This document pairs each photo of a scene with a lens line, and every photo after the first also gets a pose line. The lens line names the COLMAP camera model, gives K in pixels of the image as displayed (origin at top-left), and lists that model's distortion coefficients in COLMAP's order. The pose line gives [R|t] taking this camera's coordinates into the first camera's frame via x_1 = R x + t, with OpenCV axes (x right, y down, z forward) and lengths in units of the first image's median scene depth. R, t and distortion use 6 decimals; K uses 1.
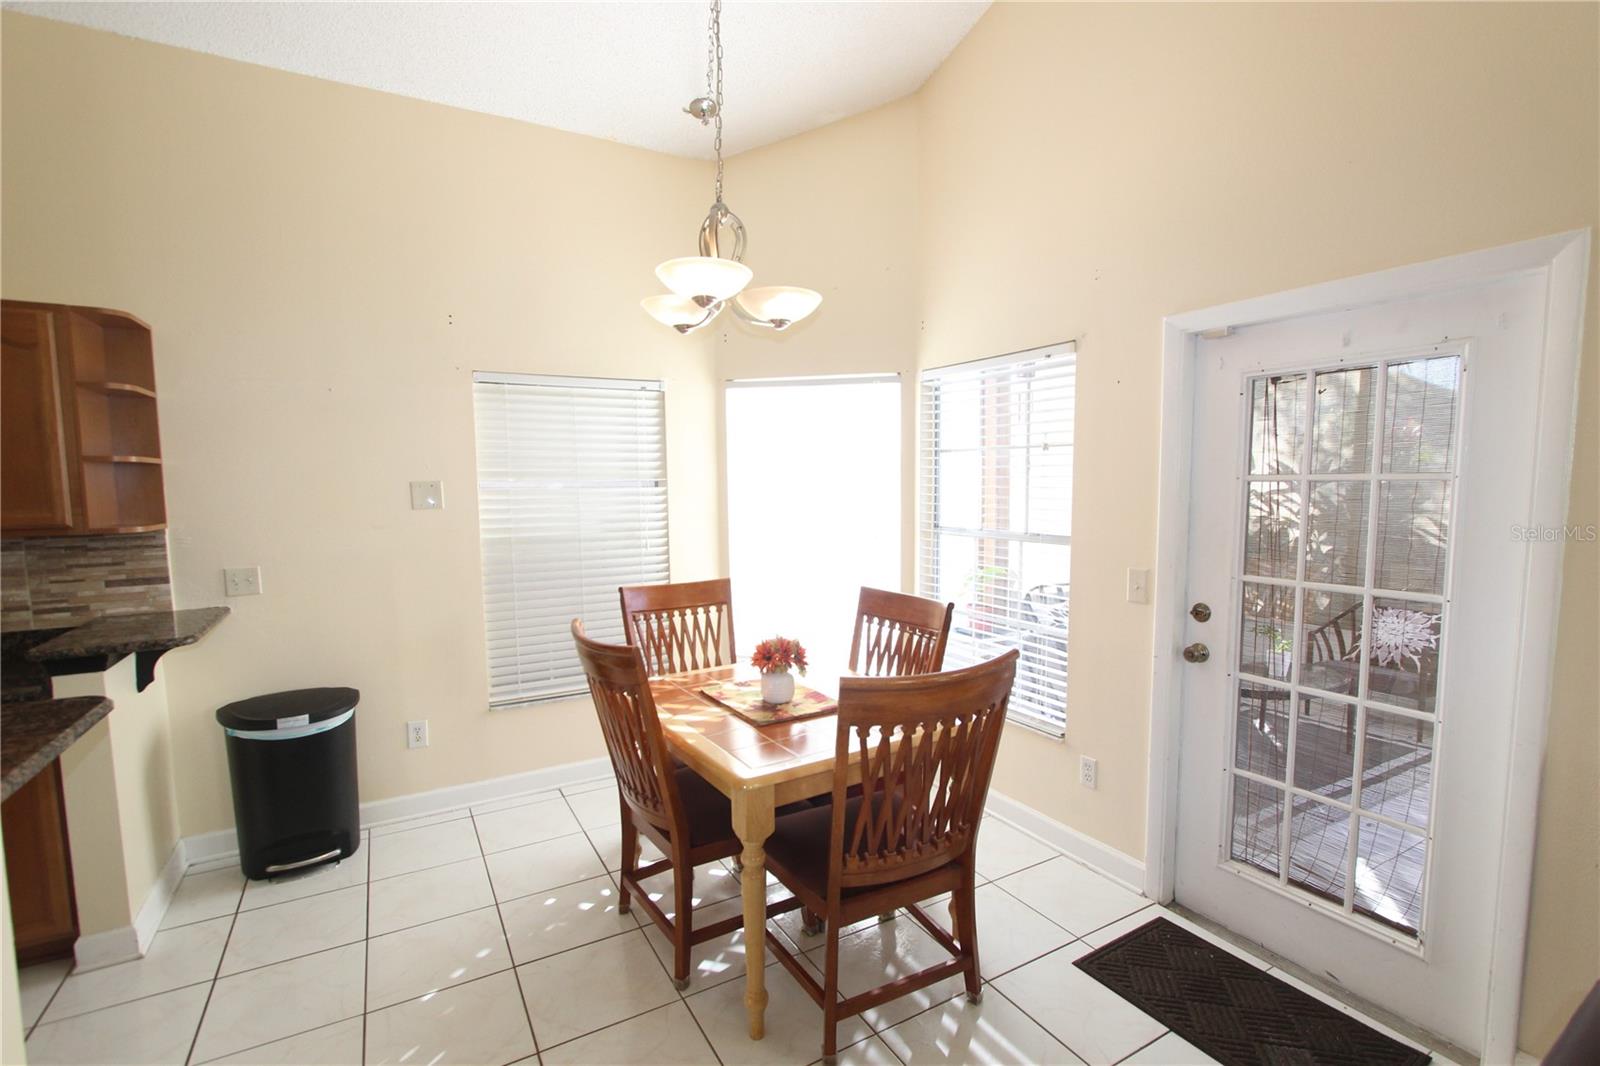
lens RADIAL K [[740.3, 0, 809.1], [0, 740.3, 547.1], [0, 0, 1]] dist [-0.014384, 0.002935]
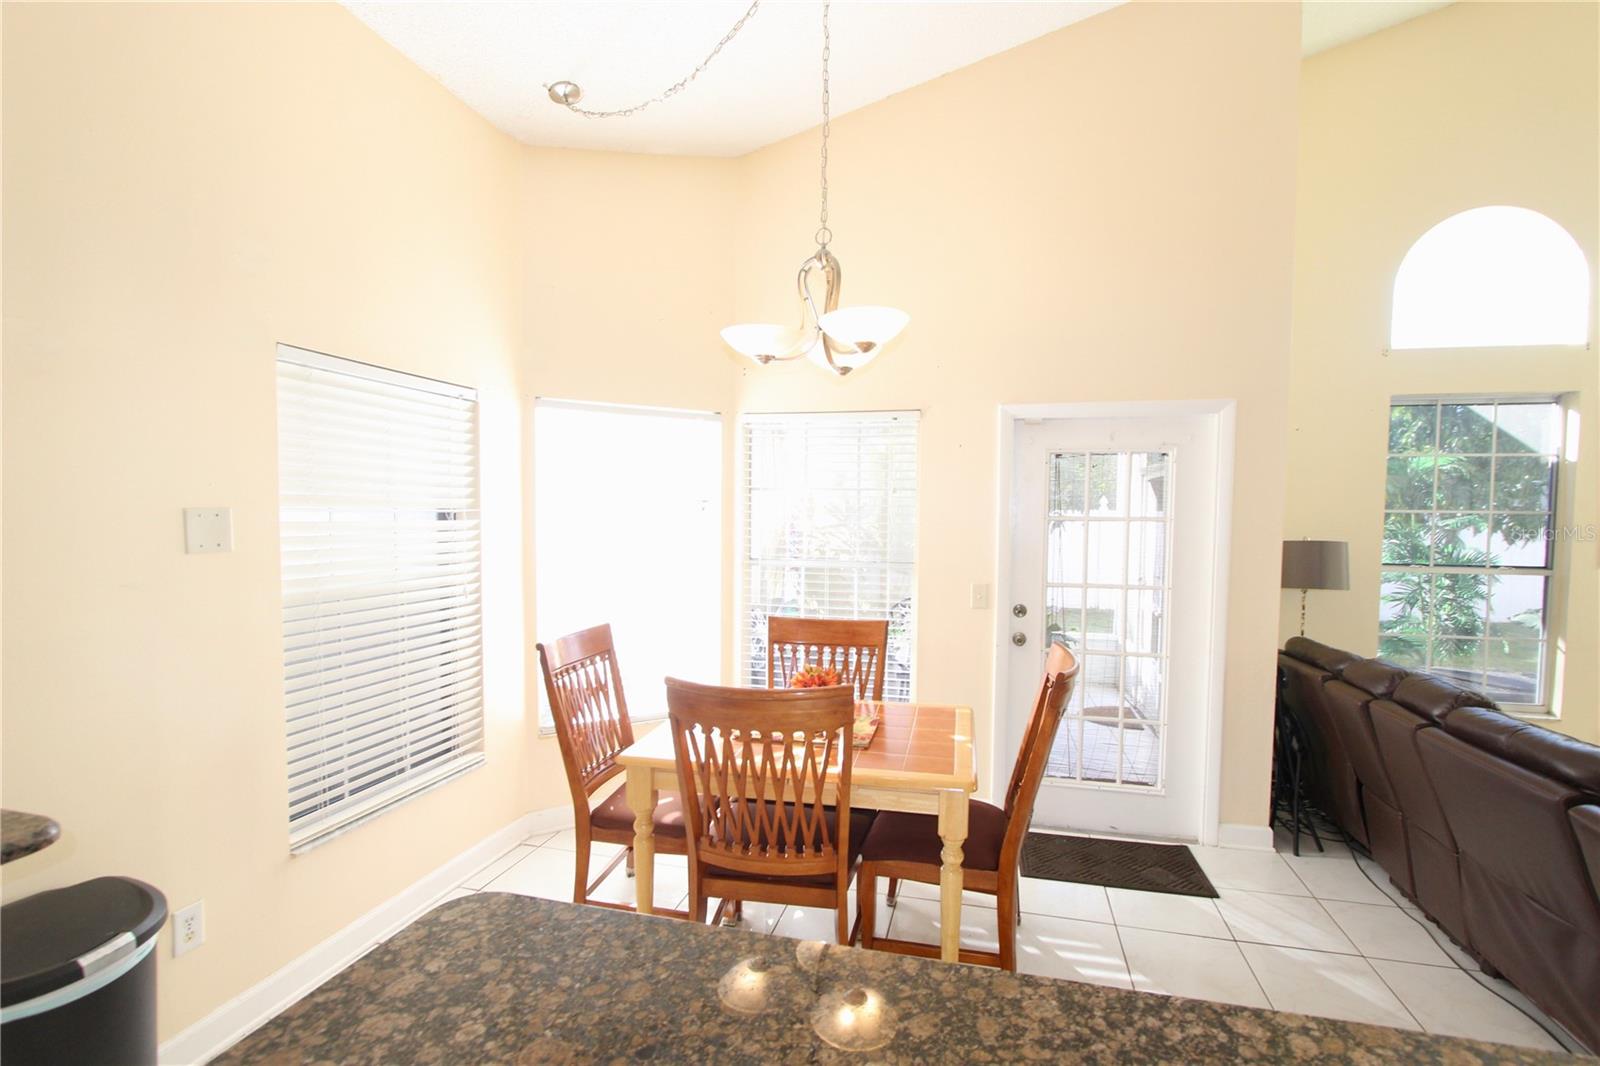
lens RADIAL K [[740.3, 0, 810.8], [0, 740.3, 550.2], [0, 0, 1]] dist [-0.014384, 0.002935]
pose [[0.699330, -0.020279, 0.714511, -0.754895], [0.048798, 0.998620, -0.019418, -0.020965], [-0.713131, 0.048446, 0.699355, 0.262795]]
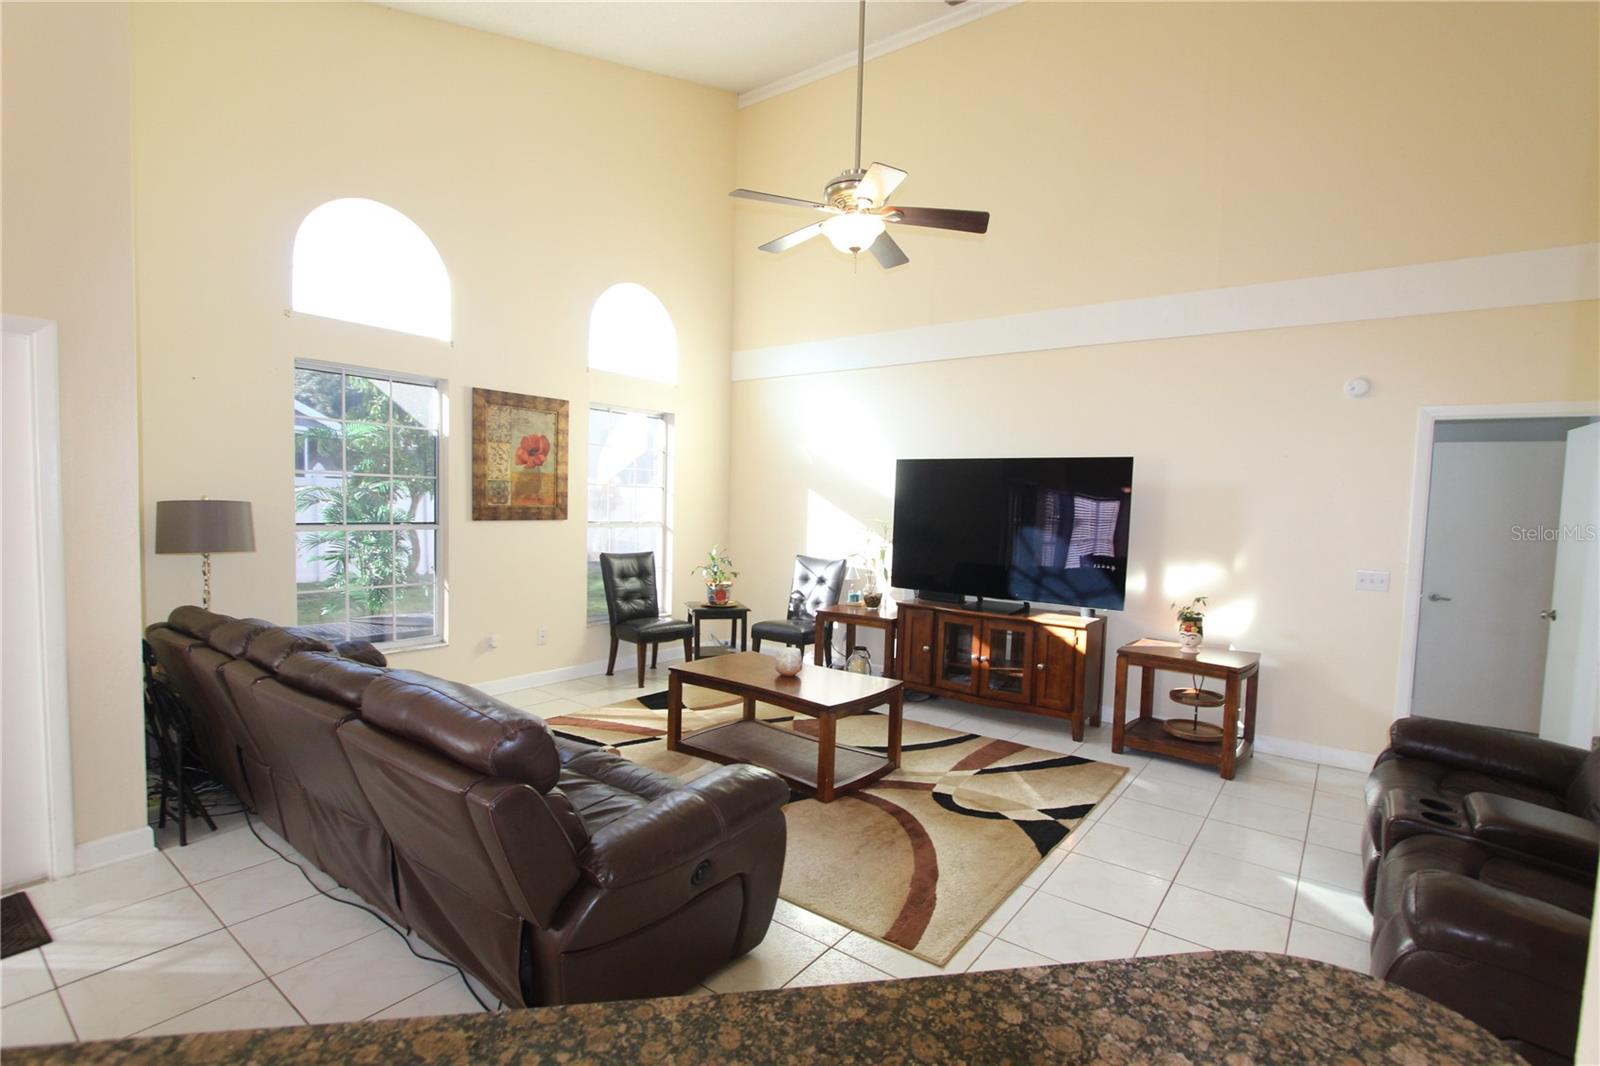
lens RADIAL K [[740.3, 0, 810.9], [0, 740.3, 548.0], [0, 0, 1]] dist [-0.014384, 0.002935]
pose [[-0.387009, -0.063947, 0.919856, -0.683894], [0.056163, 0.994105, 0.092738, 0.005404], [-0.920364, 0.087552, -0.381137, 0.070425]]
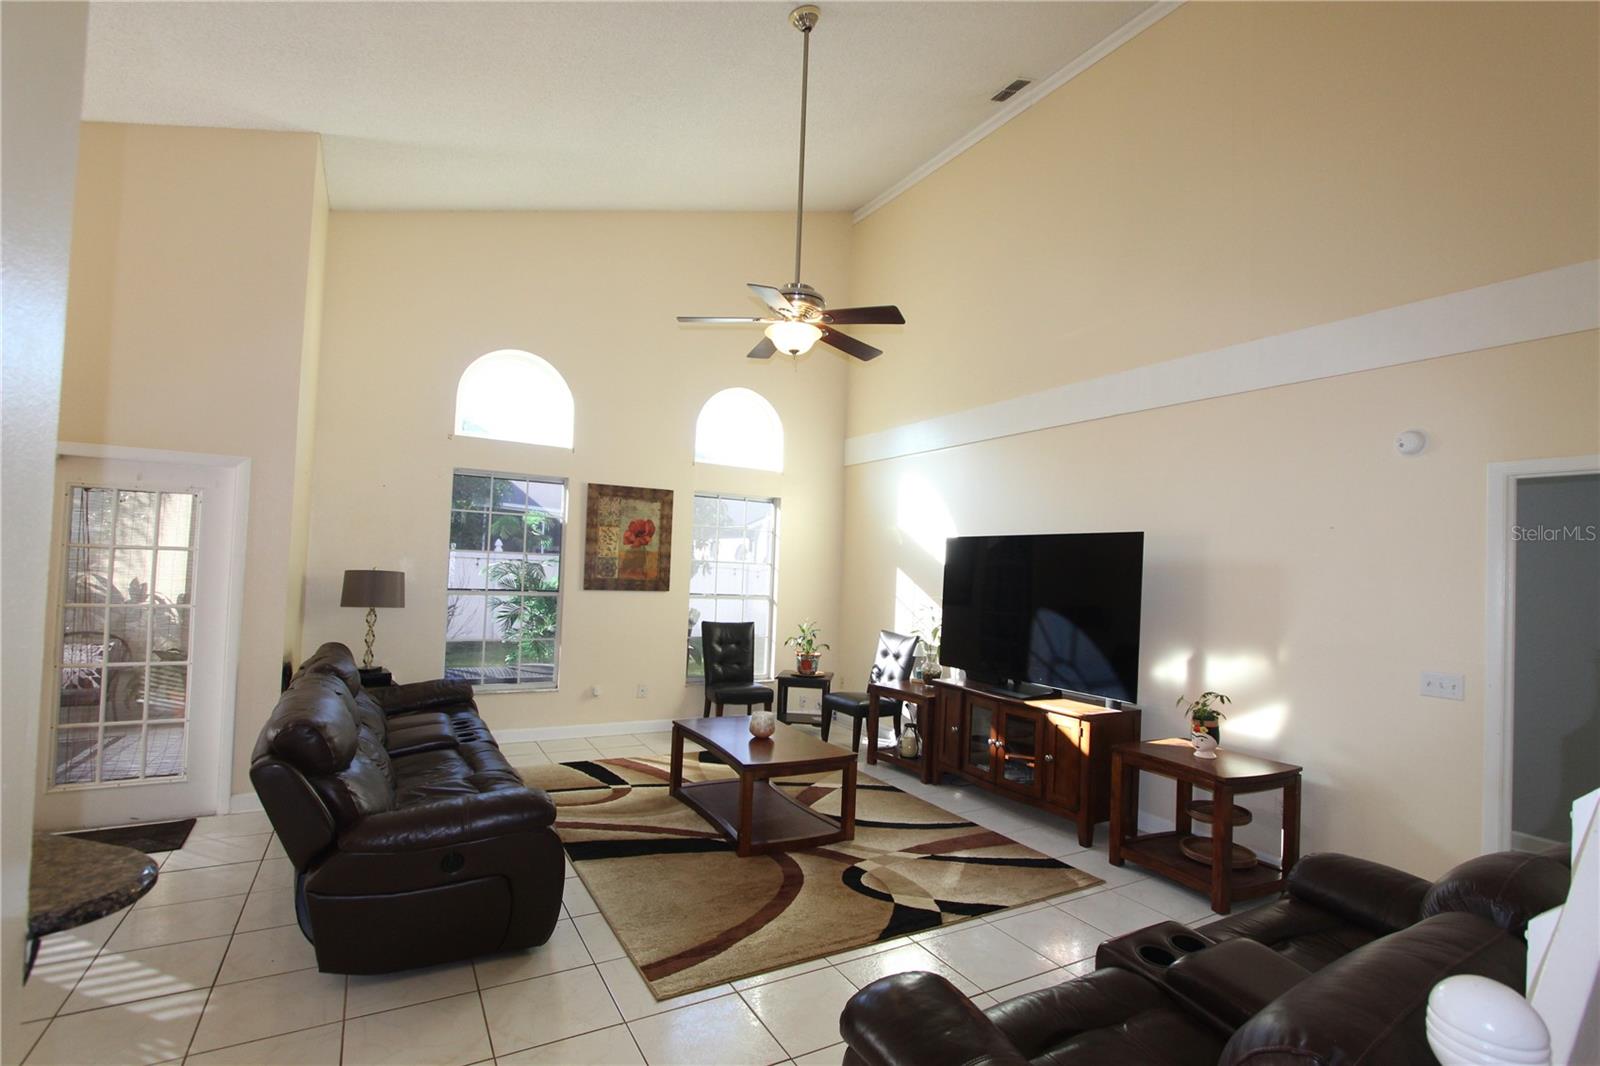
lens RADIAL K [[740.3, 0, 809.6], [0, 740.3, 548.6], [0, 0, 1]] dist [-0.014384, 0.002935]
pose [[0.004393, 0.034160, 0.999407, -0.949223], [0.050901, 0.998113, -0.034340, 0.050567], [-0.998694, 0.051021, 0.002646, -0.610520]]
